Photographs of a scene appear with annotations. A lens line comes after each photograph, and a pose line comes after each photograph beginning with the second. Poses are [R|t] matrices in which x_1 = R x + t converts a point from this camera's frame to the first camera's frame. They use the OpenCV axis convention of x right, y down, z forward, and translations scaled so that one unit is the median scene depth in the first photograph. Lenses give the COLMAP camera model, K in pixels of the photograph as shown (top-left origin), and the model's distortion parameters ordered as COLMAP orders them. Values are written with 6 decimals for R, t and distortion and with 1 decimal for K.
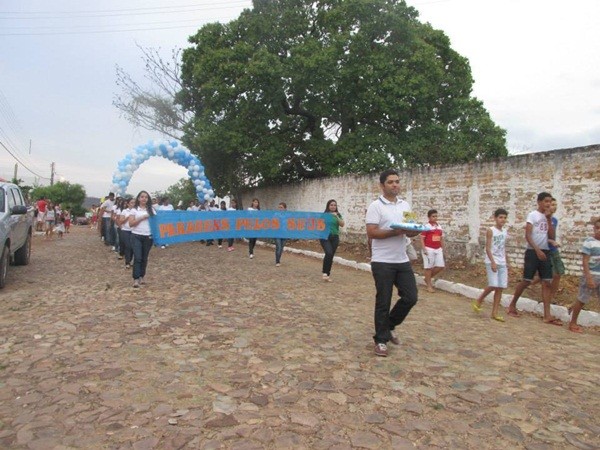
lens RADIAL K [[498.0, 0, 300.0], [0, 498.0, 225.0], [0, 0, 1]] dist [-0.029257, 0.001666]
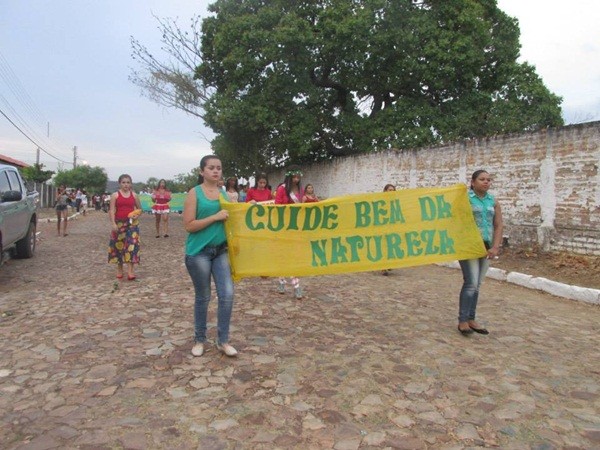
lens RADIAL K [[498.0, 0, 300.0], [0, 498.0, 225.0], [0, 0, 1]] dist [-0.029257, 0.001666]
pose [[0.998735, -0.012888, -0.048596, -0.016186], [0.014754, 0.999160, 0.038228, -0.002661], [0.048063, -0.038897, 0.998087, 0.080617]]
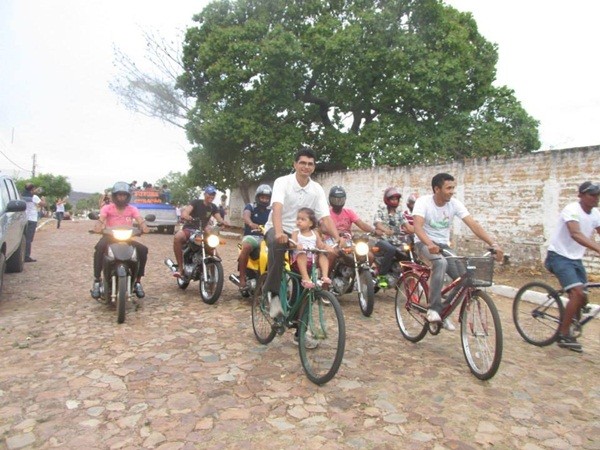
lens RADIAL K [[499.1, 0, 300.9], [0, 499.1, 223.9], [0, 0, 1]] dist [-0.030899, 0.005858]
pose [[0.999312, 0.002480, 0.037003, -0.065849], [-0.002795, 0.999960, 0.008479, -0.004190], [-0.036980, -0.008577, 0.999279, 0.088411]]
